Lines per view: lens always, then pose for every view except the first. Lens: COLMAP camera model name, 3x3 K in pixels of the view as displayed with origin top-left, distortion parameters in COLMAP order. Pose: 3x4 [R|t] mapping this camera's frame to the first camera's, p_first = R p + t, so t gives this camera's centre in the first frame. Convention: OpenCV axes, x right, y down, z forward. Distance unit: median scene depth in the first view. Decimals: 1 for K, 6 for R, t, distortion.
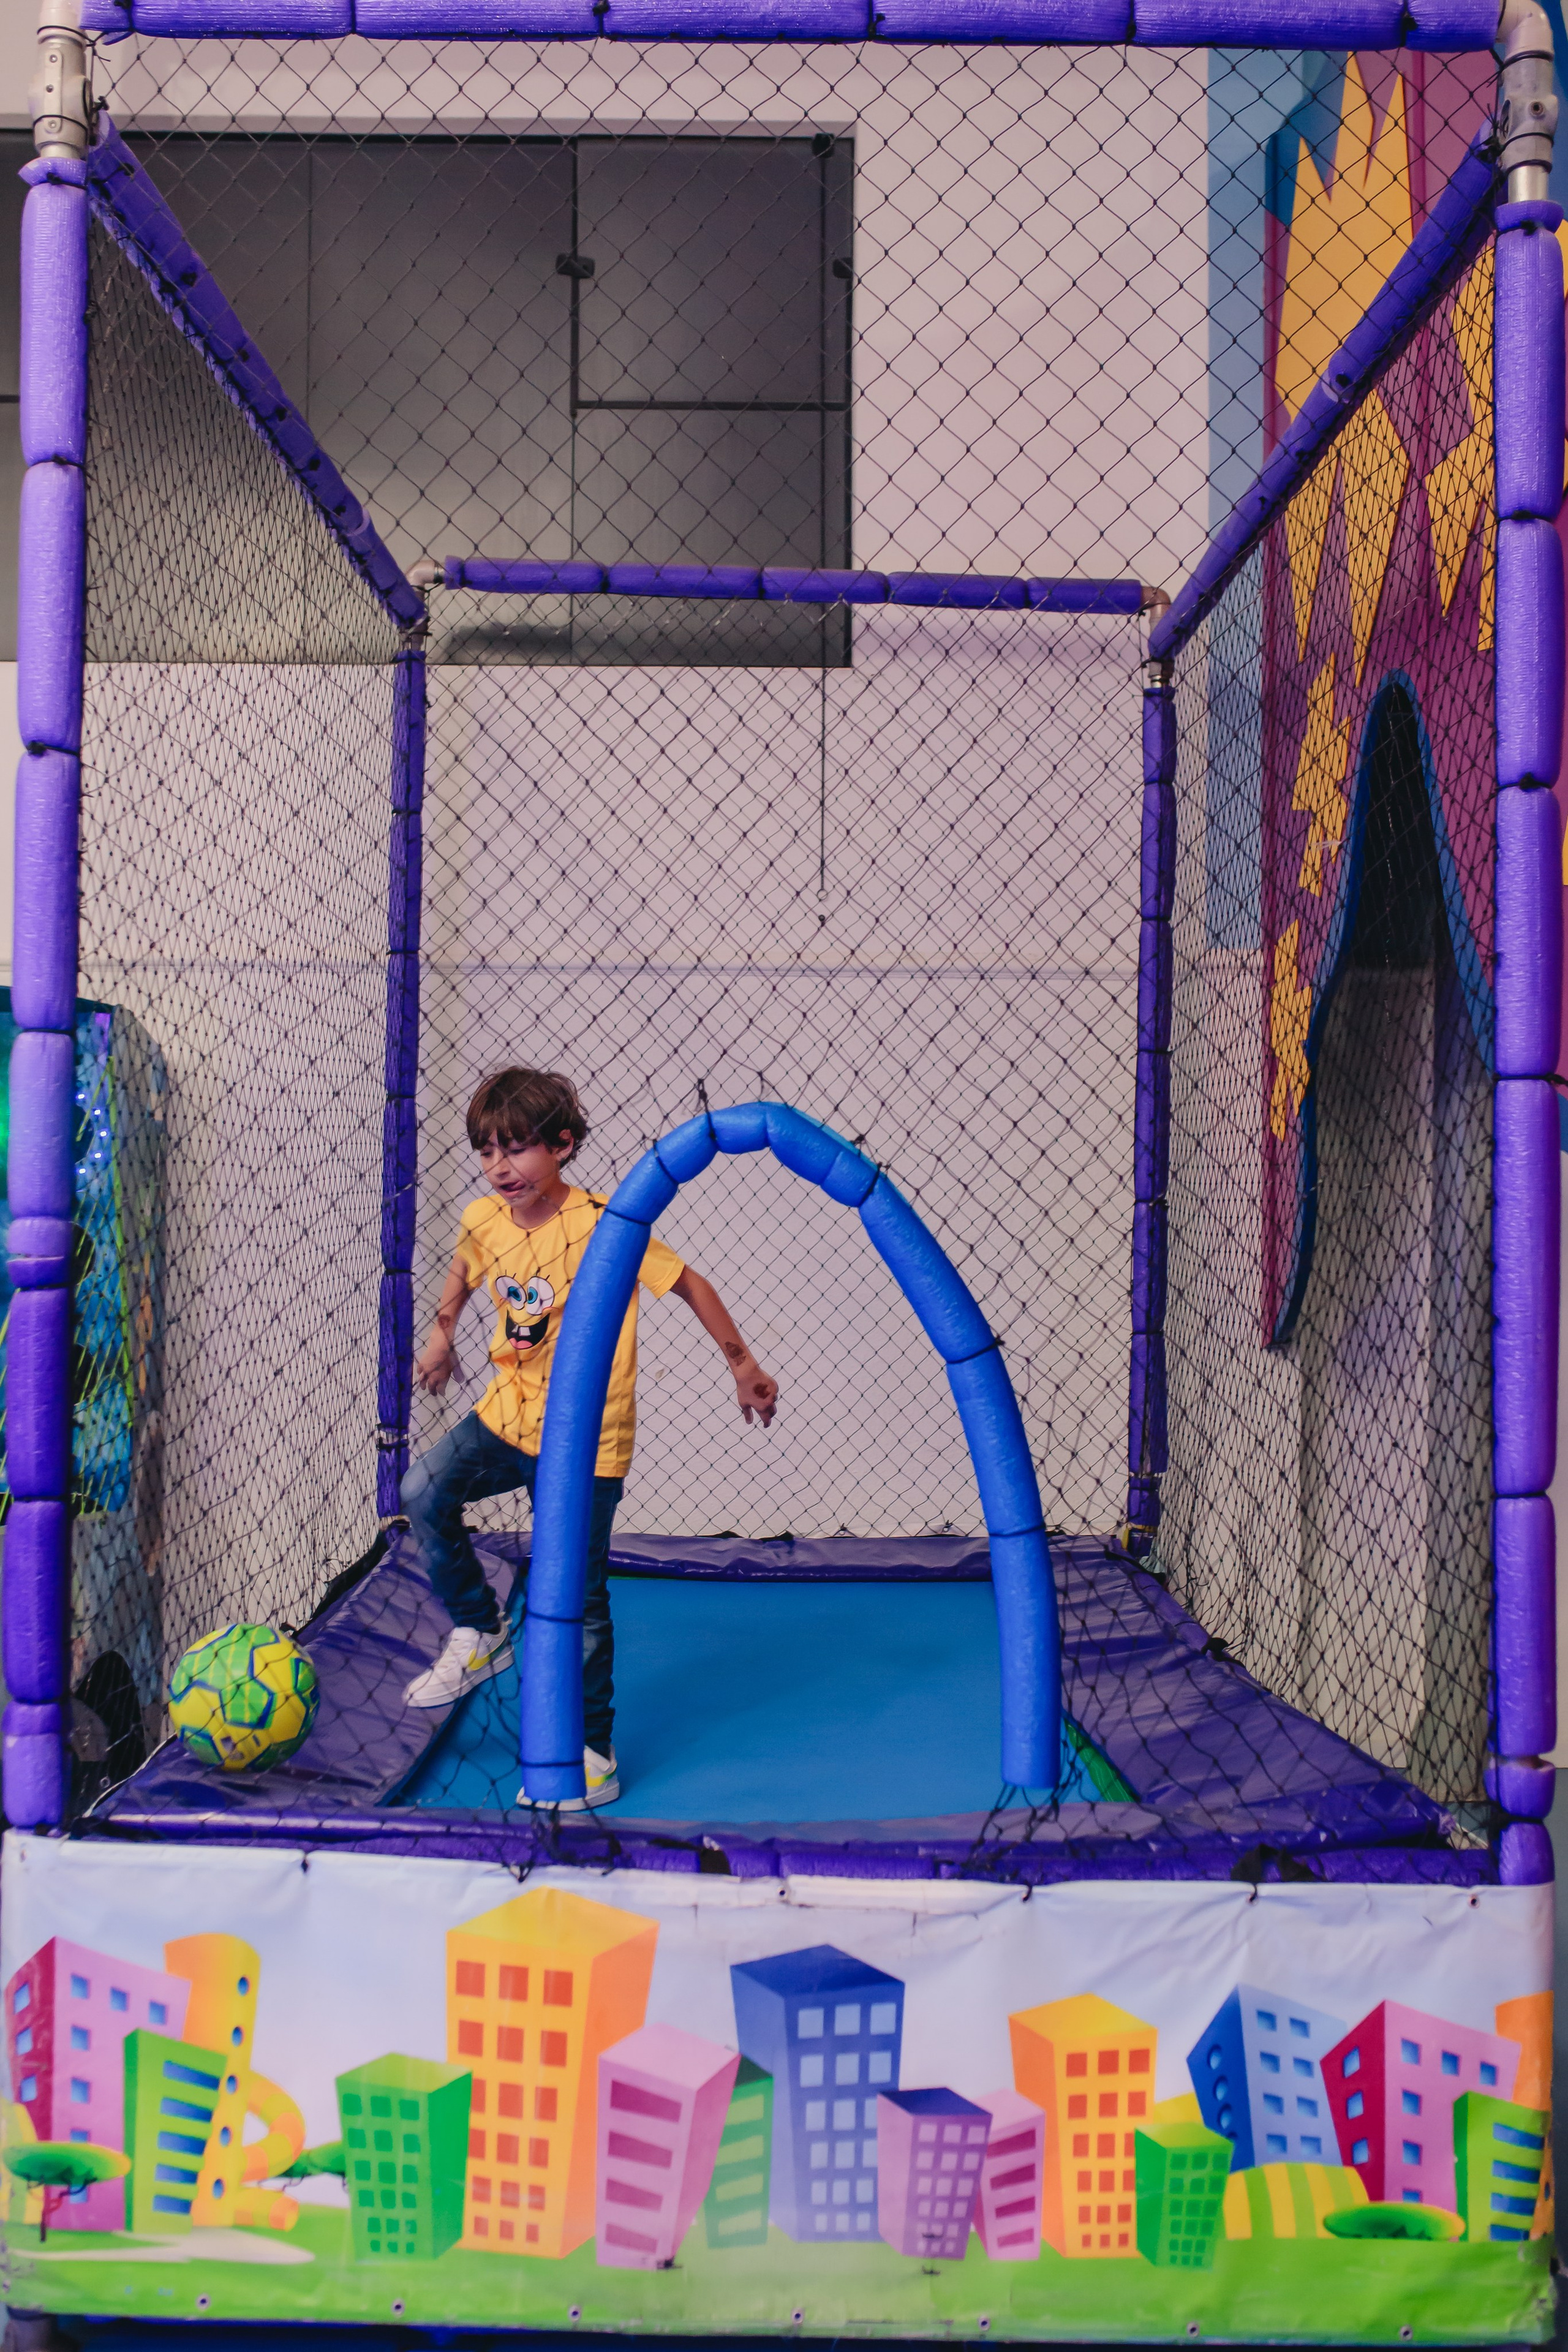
lens RADIAL K [[2333.7, 0, 777.4], [0, 2333.7, 1199.6], [0, 0, 1]] dist [-0.025884, 0.000000]
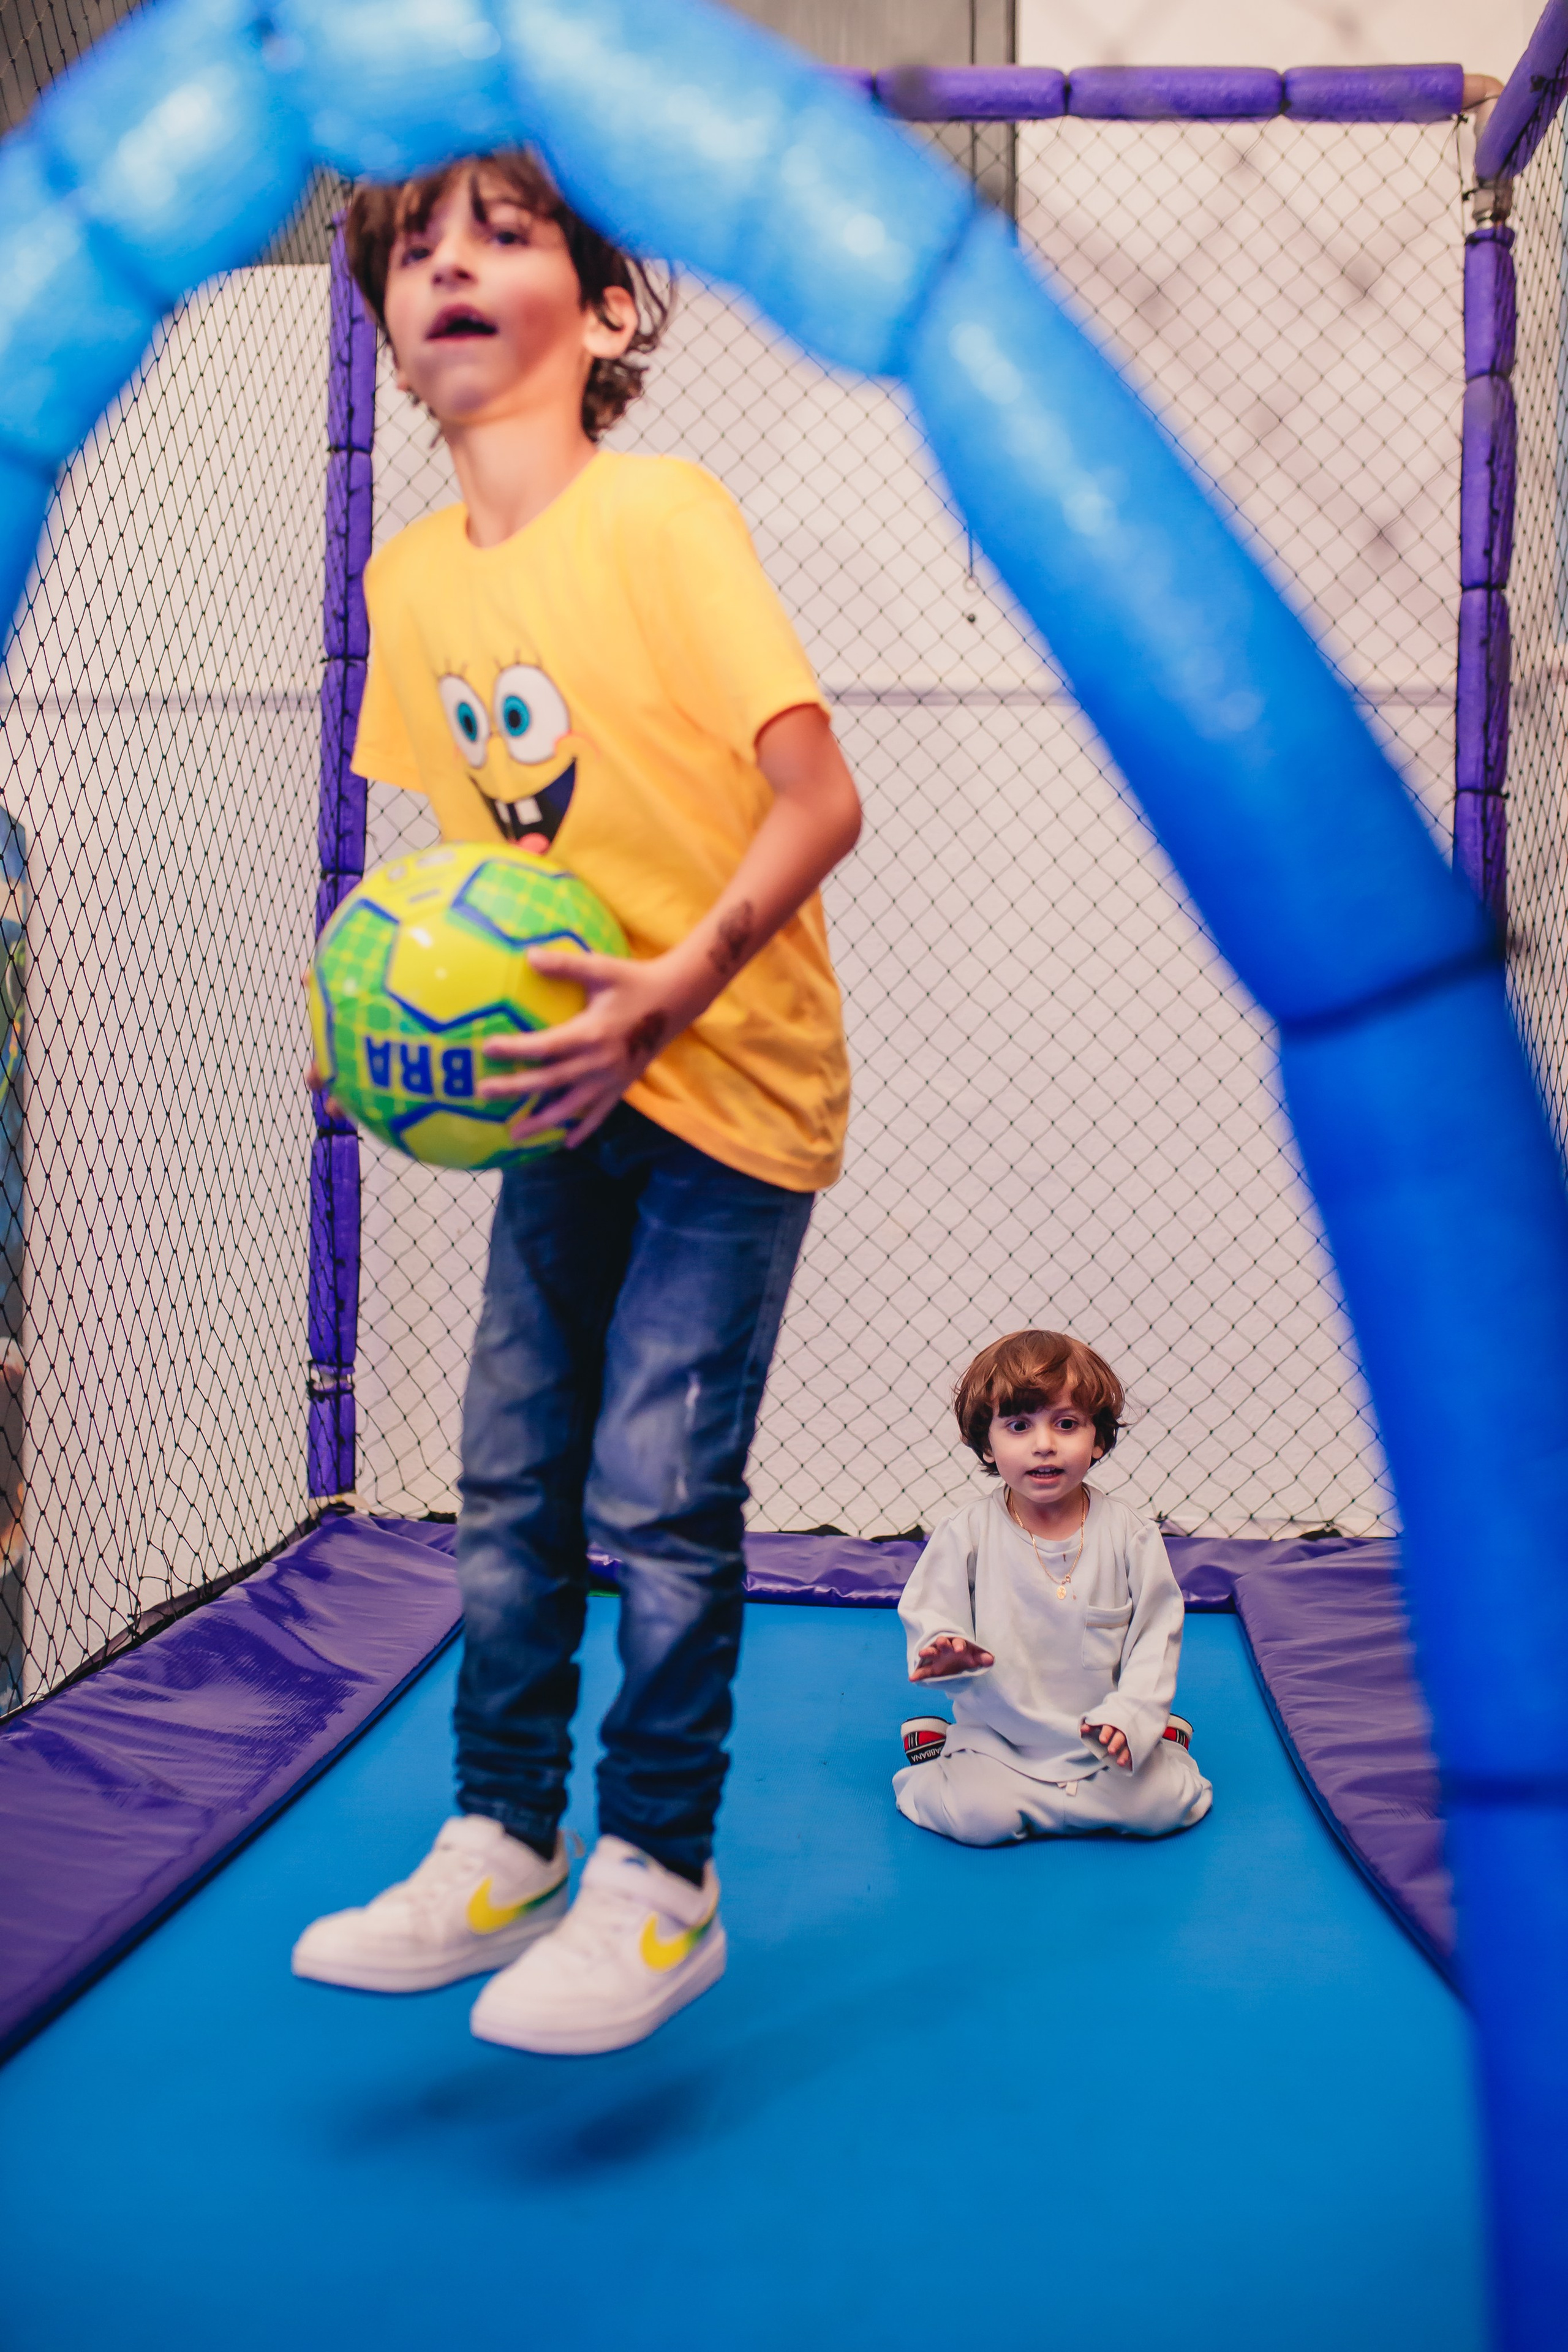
lens RADIAL K [[2333.7, 0, 806.9], [0, 2333.7, 1173.1], [0, 0, 1]] dist [-0.025884, 0.000000]
pose [[0.997672, 0.000280, -0.068190, 0.018332], [0.000355, 0.999957, 0.009298, 0.036207], [0.068190, -0.009301, 0.997629, 0.339245]]
